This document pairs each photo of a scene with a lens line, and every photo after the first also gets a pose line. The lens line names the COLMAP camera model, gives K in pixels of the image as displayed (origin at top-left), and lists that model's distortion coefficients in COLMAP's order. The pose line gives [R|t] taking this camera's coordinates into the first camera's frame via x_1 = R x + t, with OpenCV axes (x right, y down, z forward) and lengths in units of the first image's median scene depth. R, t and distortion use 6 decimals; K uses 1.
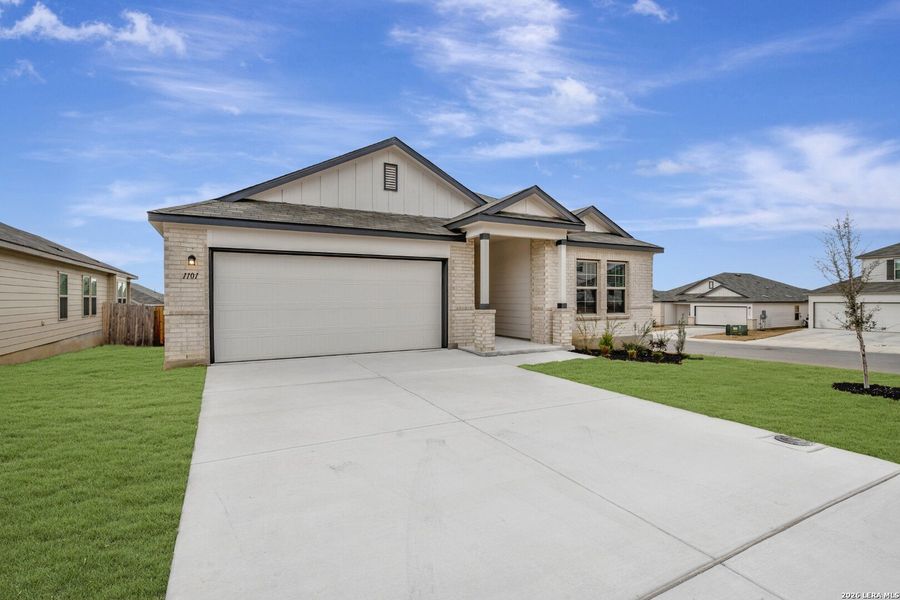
lens RADIAL K [[410.9, 0, 444.2], [0, 410.9, 298.2], [0, 0, 1]] dist [0.000991, -0.000527]
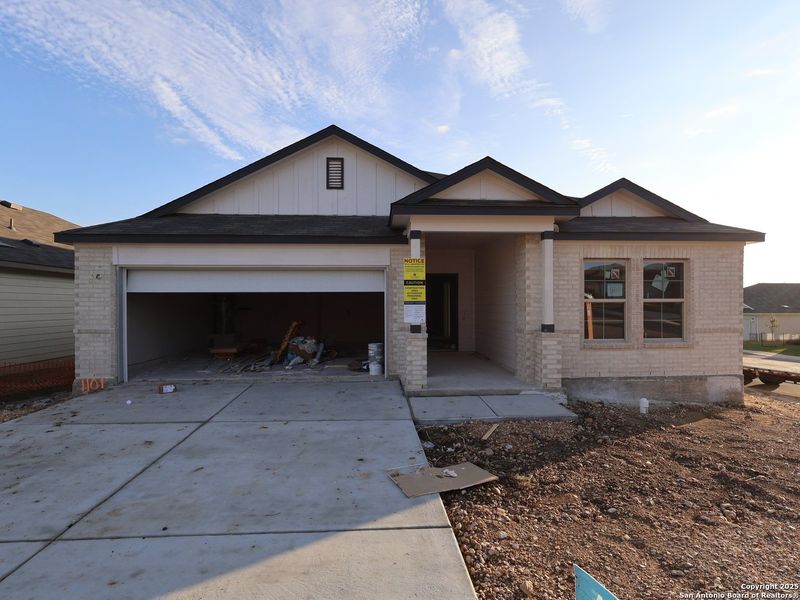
lens RADIAL K [[404.2, 0, 400.3], [0, 404.2, 299.4], [0, 0, 1]] dist [-0.004764, 0.002403]
pose [[0.917532, -0.005849, -0.397619, 0.332124], [0.000962, 0.999922, -0.012487, -0.021158], [0.397661, 0.011075, 0.917466, 0.286779]]
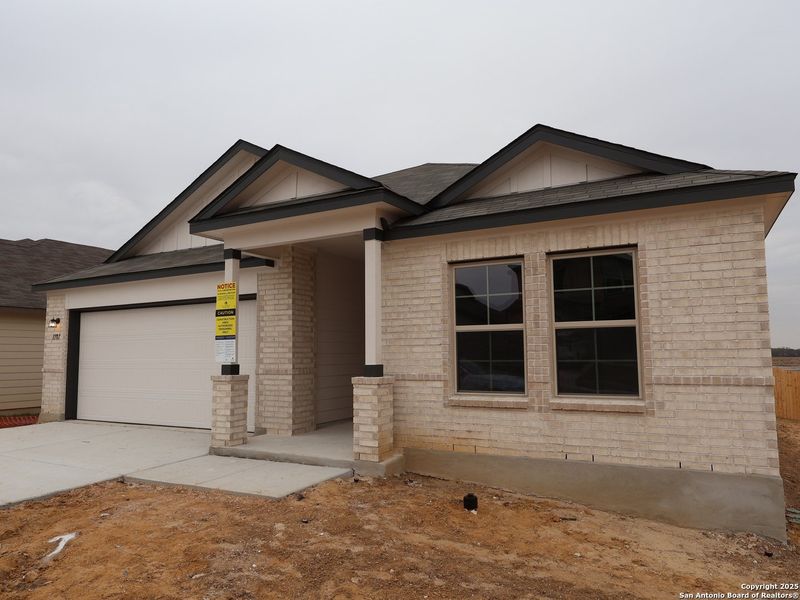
lens RADIAL K [[535.4, 0, 401.8], [0, 535.4, 300.8], [0, 0, 1]] dist [0.004513, -0.001576]
pose [[0.575068, -0.085945, -0.813579, 0.806132], [0.007990, 0.995009, -0.099463, 0.000408], [0.818067, 0.050698, 0.572884, 0.682261]]
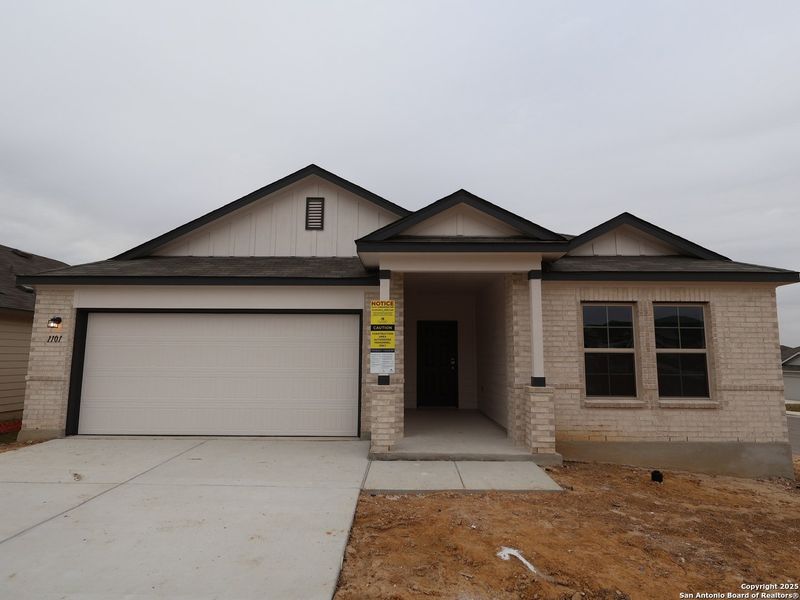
lens RADIAL K [[426.6, 0, 398.7], [0, 426.6, 301.5], [0, 0, 1]] dist [0.000330, -0.000030]
pose [[0.887045, -0.053000, -0.458631, 0.398989], [-0.009369, 0.991118, -0.132656, -0.012189], [0.461588, 0.121968, 0.878670, 0.360735]]
